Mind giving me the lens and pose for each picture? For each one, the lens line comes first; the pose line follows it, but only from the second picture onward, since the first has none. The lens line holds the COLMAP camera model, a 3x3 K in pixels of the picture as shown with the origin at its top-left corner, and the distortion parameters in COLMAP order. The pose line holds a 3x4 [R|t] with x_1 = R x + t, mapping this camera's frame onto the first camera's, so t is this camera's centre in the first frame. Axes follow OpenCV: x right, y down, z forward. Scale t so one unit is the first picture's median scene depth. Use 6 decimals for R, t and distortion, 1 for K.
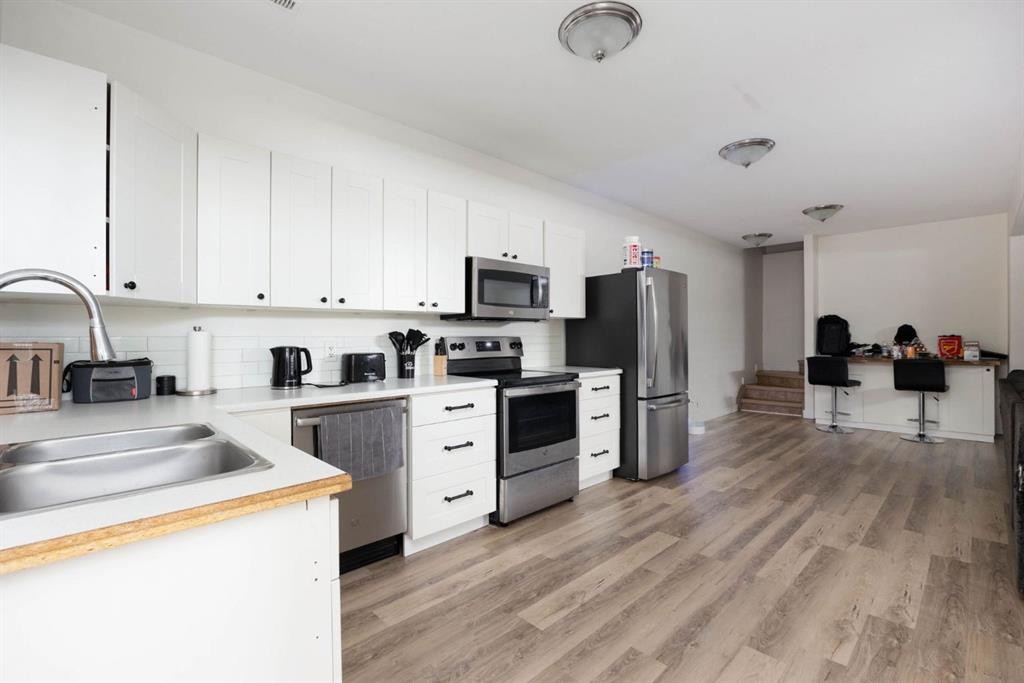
lens RADIAL K [[441.5, 0, 514.2], [0, 441.5, 341.3], [0, 0, 1]] dist [-0.012129, -0.000118]
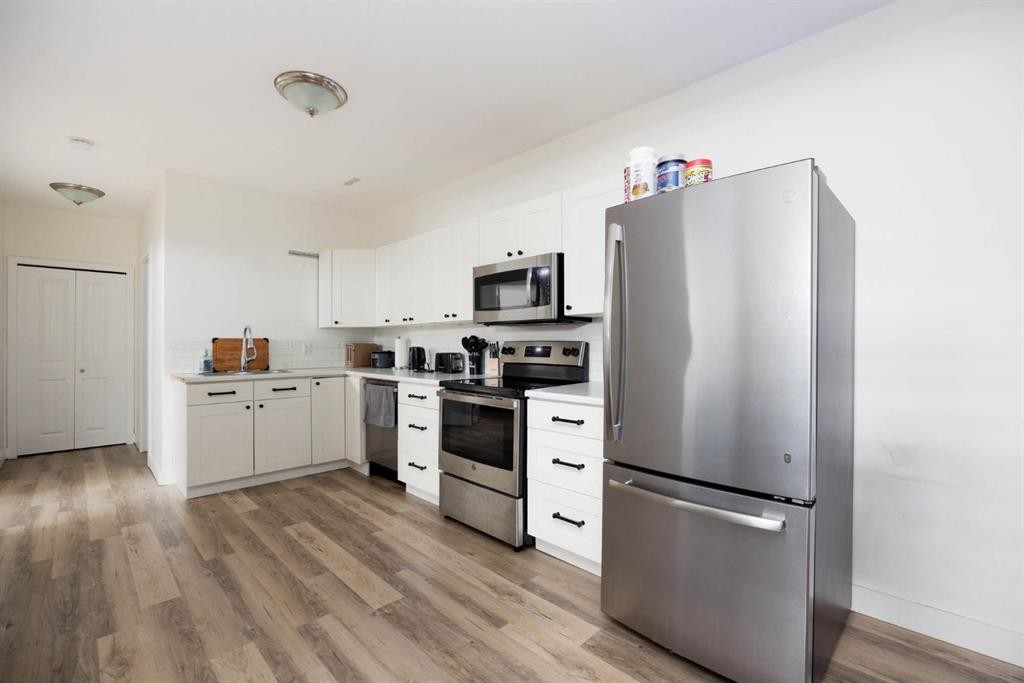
lens RADIAL K [[441.5, 0, 514.2], [0, 441.5, 341.3], [0, 0, 1]] dist [-0.012129, -0.000118]
pose [[0.035160, 0.004802, -0.999370, 1.119090], [-0.005202, 0.999976, 0.004622, -0.018414], [0.999368, 0.005036, 0.035184, 1.186845]]
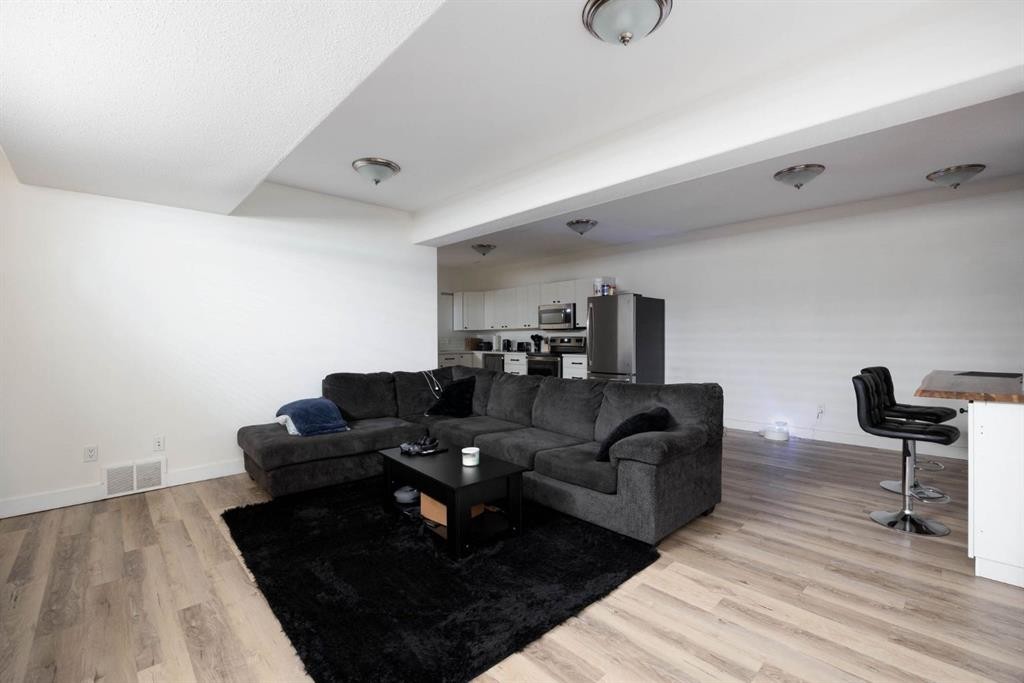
lens RADIAL K [[441.5, 0, 514.2], [0, 441.5, 341.3], [0, 0, 1]] dist [-0.012129, -0.000118]
pose [[-0.005811, 0.020028, -0.999783, 2.862513], [0.003494, 0.999794, 0.020008, -0.042345], [0.999977, -0.003377, -0.005880, 0.968659]]
